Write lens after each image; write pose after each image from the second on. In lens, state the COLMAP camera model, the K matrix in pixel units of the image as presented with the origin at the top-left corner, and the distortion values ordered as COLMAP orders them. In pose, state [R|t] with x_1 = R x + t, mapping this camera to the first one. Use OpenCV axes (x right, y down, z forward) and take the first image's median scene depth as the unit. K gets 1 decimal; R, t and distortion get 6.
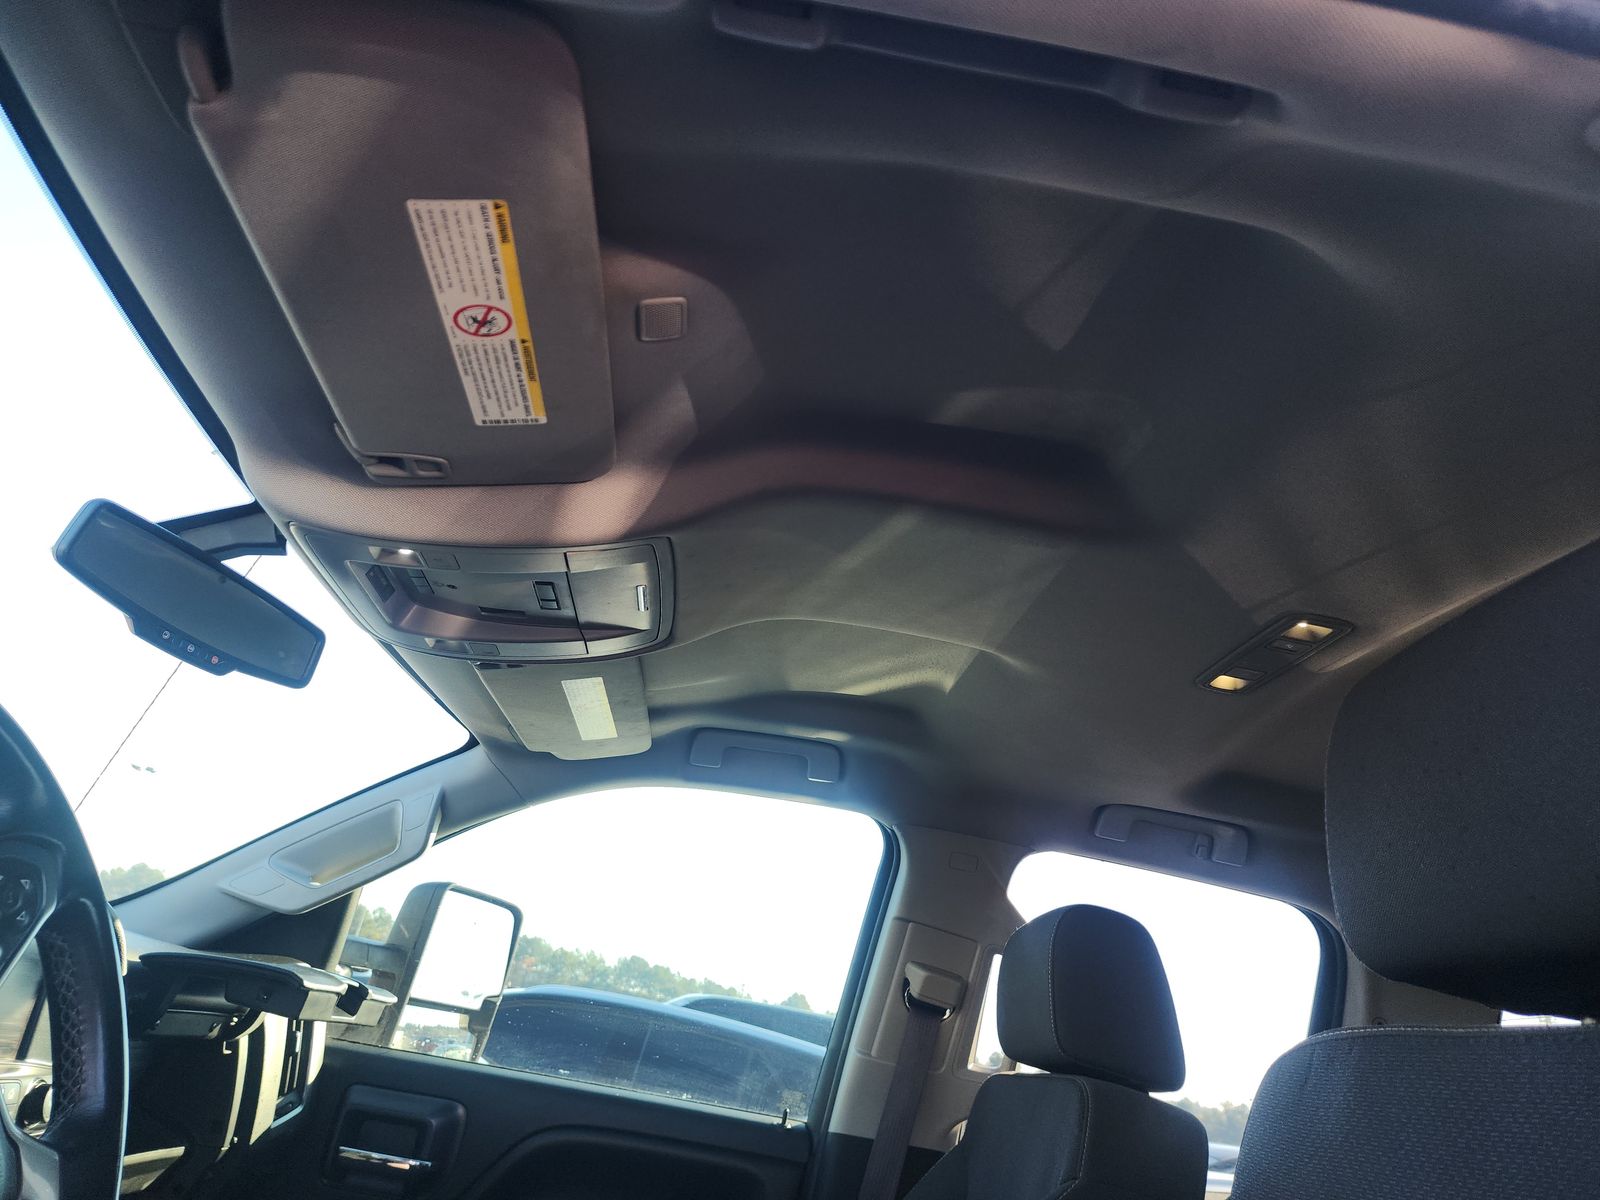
lens RADIAL K [[1071.3, 0, 800.0], [0, 1071.3, 600.0], [0, 0, 1]] dist [-0.002706, -0.000856]
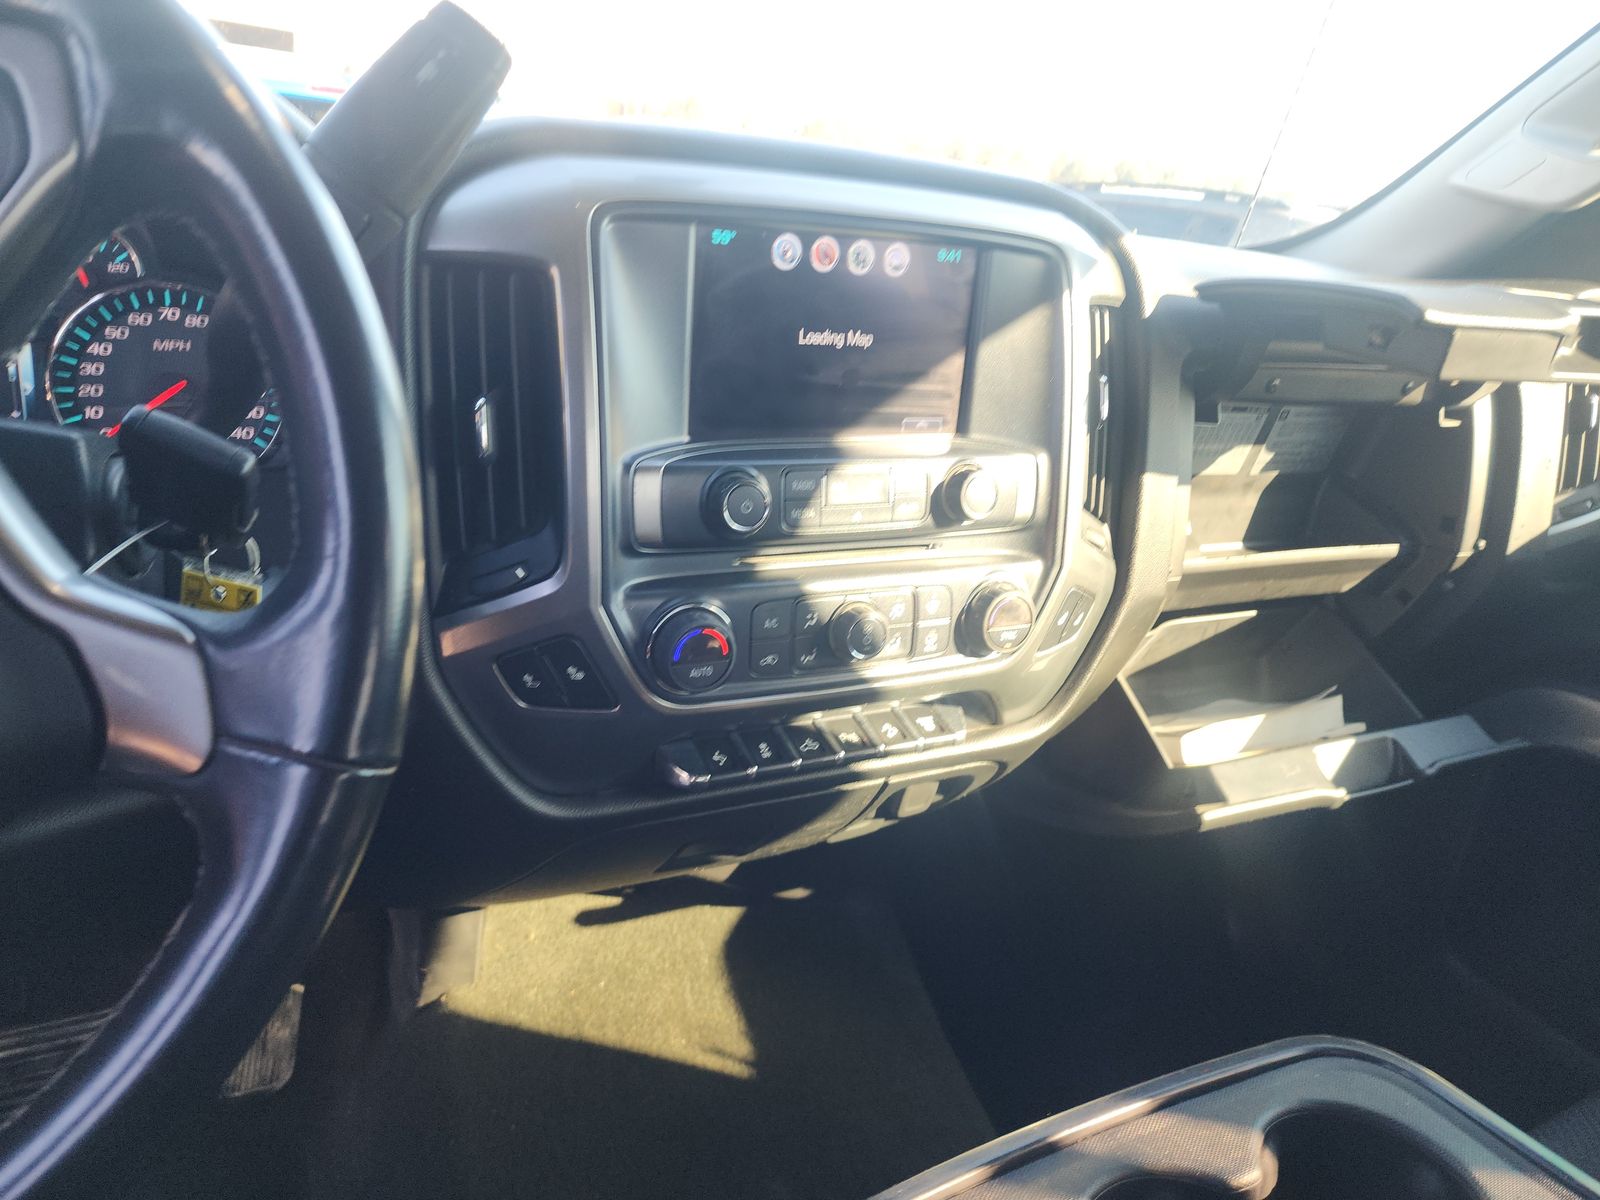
lens RADIAL K [[1051.7, 0, 800.0], [0, 1051.7, 600.0], [0, 0, 1]] dist [0.057671, -0.083868]
pose [[0.359739, 0.187765, -0.913965, -0.051602], [0.346587, 0.882567, 0.317732, 0.151208], [0.866294, -0.431069, 0.252417, 0.388978]]
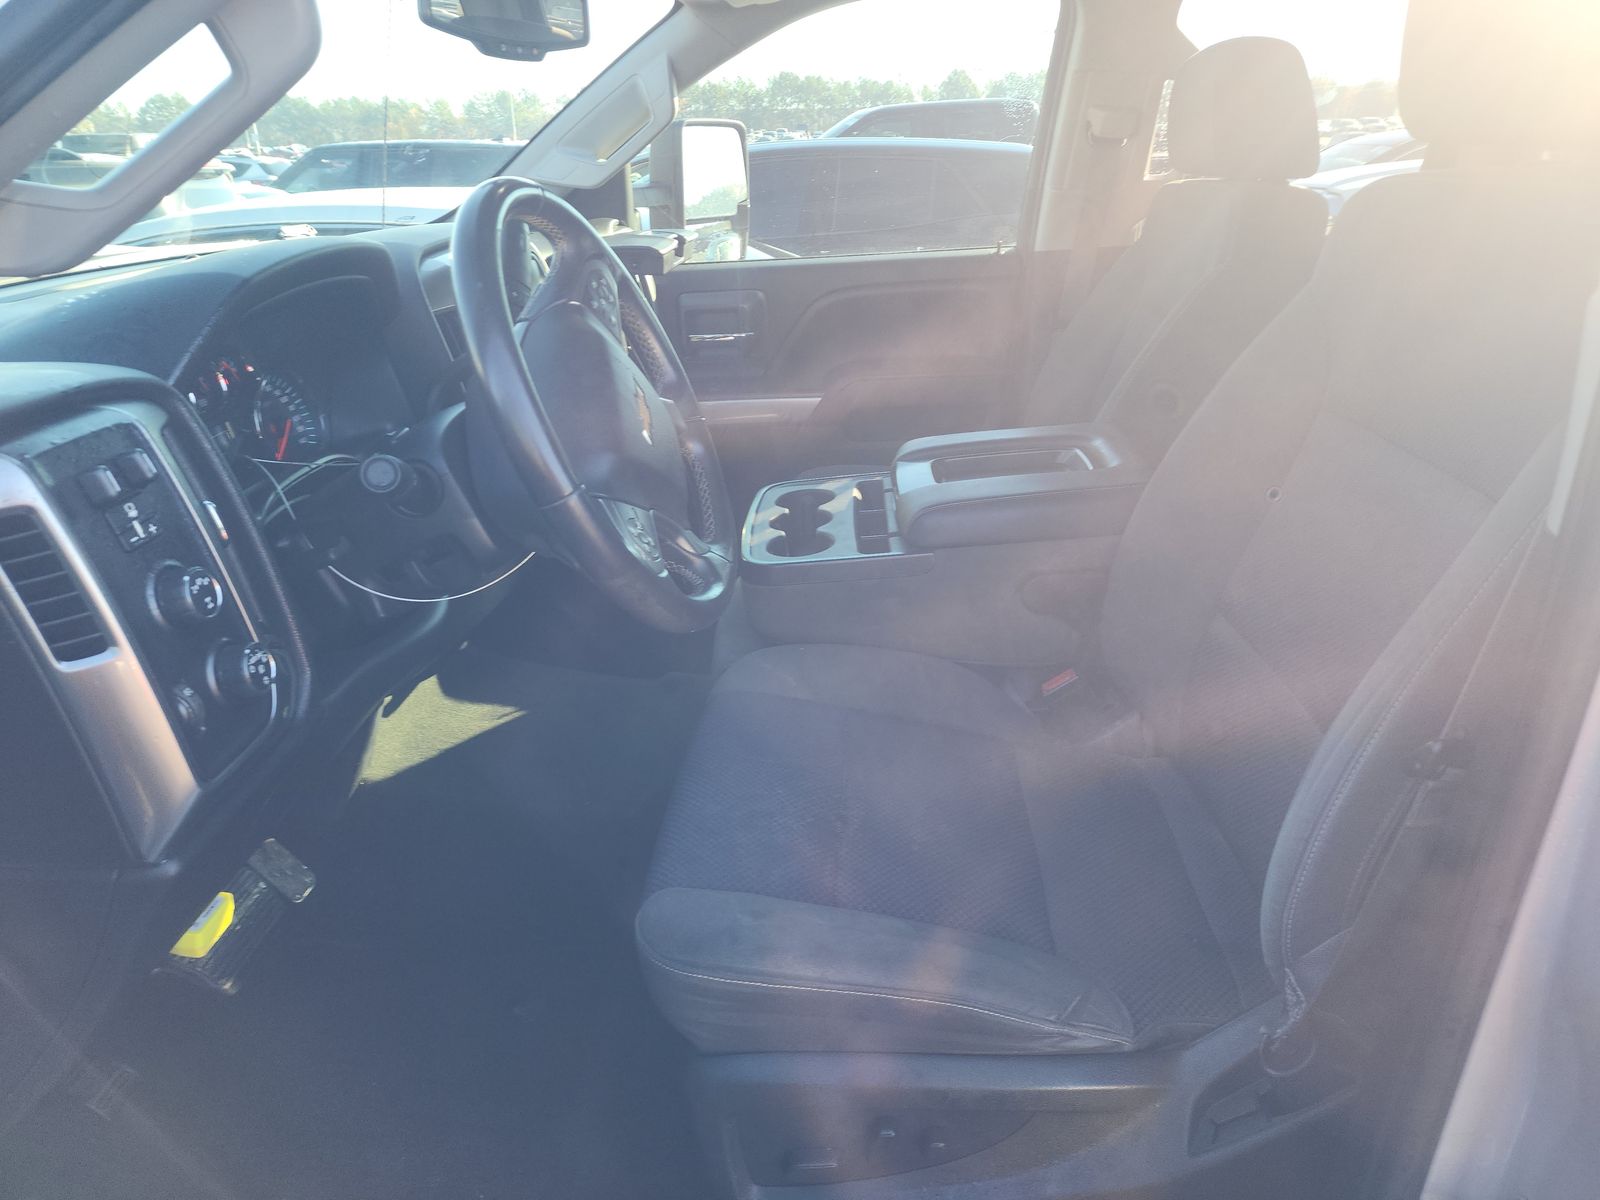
lens RADIAL K [[1051.7, 0, 800.0], [0, 1051.7, 600.0], [0, 0, 1]] dist [0.057671, -0.083868]
pose [[0.965750, -0.143731, -0.216030, -0.032727], [0.255159, 0.677296, 0.690047, -0.184814], [0.047135, -0.721534, 0.690772, -0.220110]]
